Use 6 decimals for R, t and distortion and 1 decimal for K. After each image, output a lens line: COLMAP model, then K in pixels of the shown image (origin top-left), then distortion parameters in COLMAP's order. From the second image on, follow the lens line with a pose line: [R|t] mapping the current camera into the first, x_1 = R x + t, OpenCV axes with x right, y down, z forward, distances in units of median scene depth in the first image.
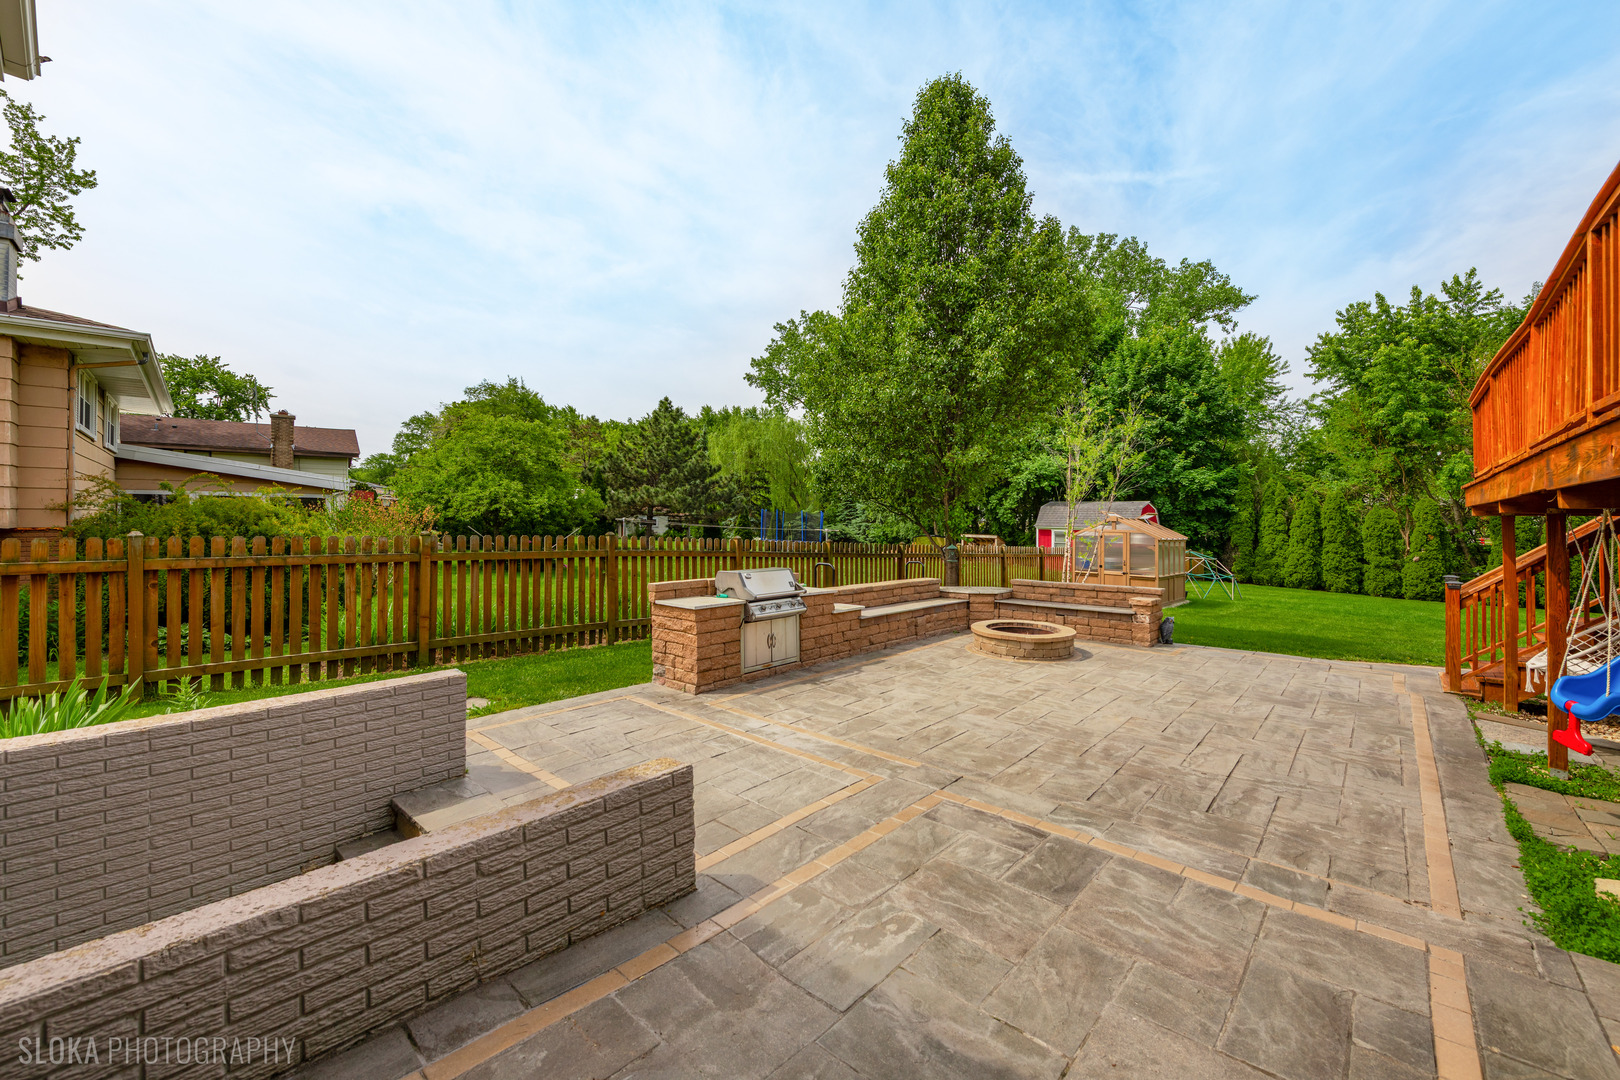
lens RADIAL K [[638.7, 0, 842.2], [0, 638.7, 494.4], [0, 0, 1]] dist [-0.003021, -0.002764]
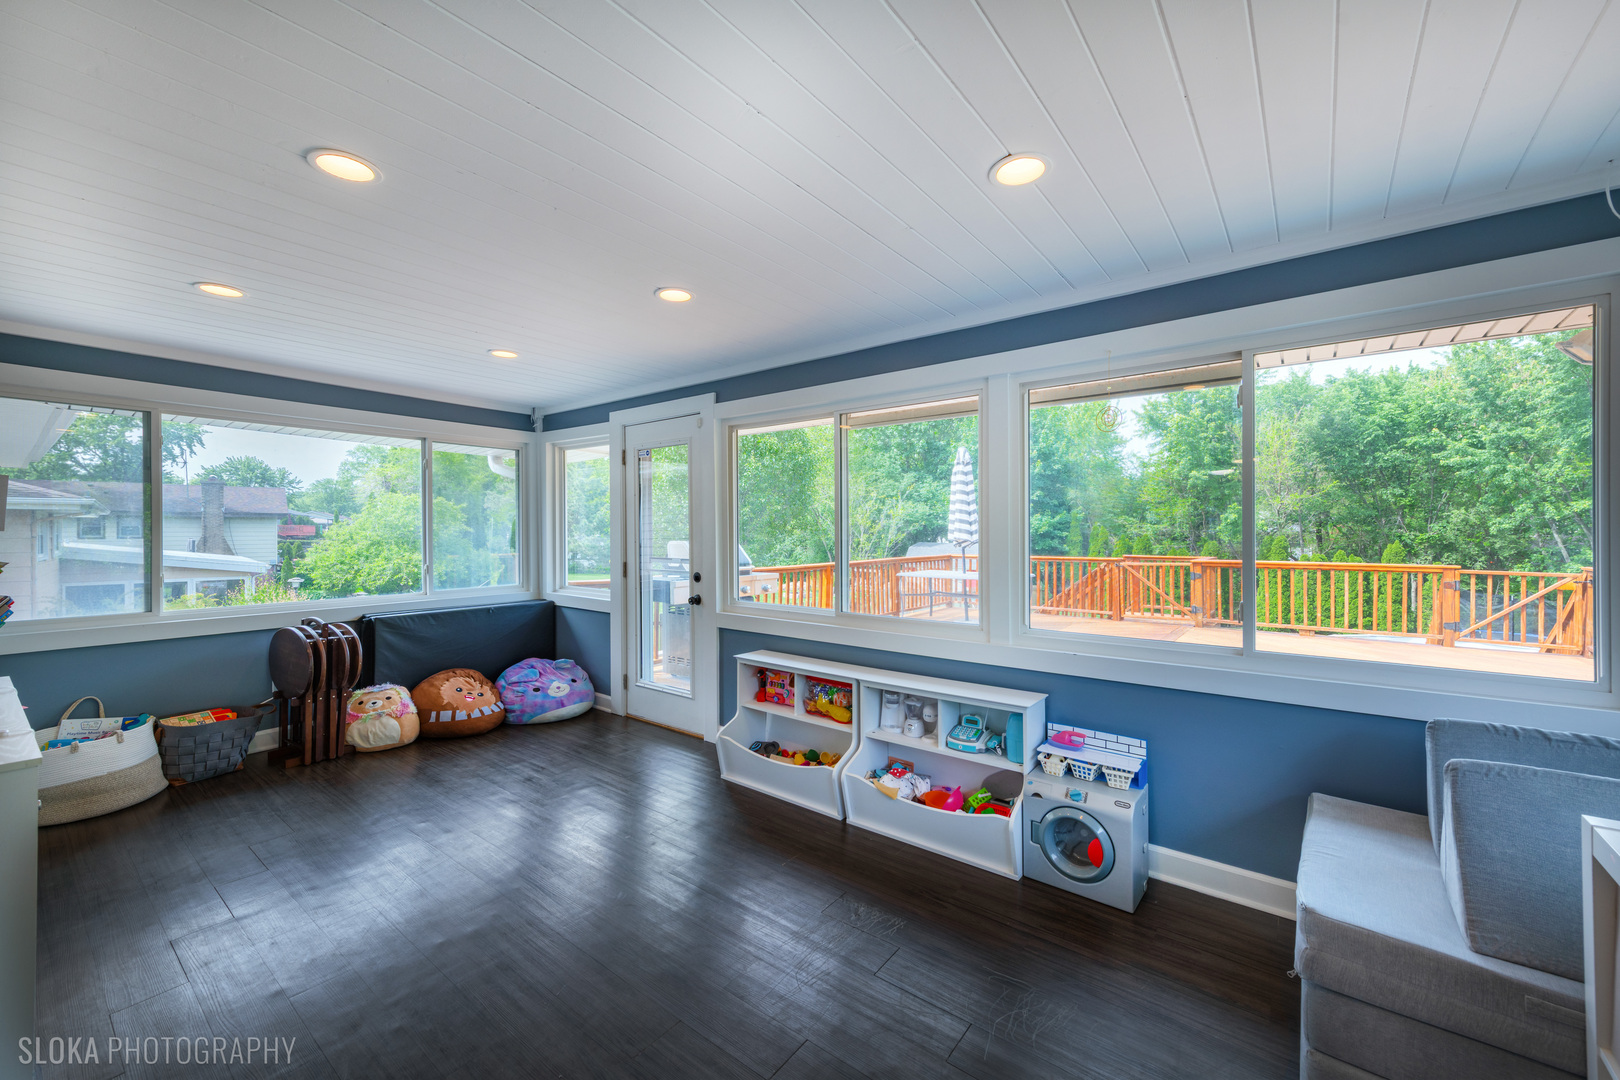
lens RADIAL K [[613.0, 0, 825.5], [0, 613.0, 533.5], [0, 0, 1]] dist [0.002664, 0.000132]
pose [[0.998602, -0.014136, 0.050929, 0.113604], [0.012249, 0.999234, 0.037176, -0.053839], [-0.051415, -0.036500, 0.998010, -0.107818]]
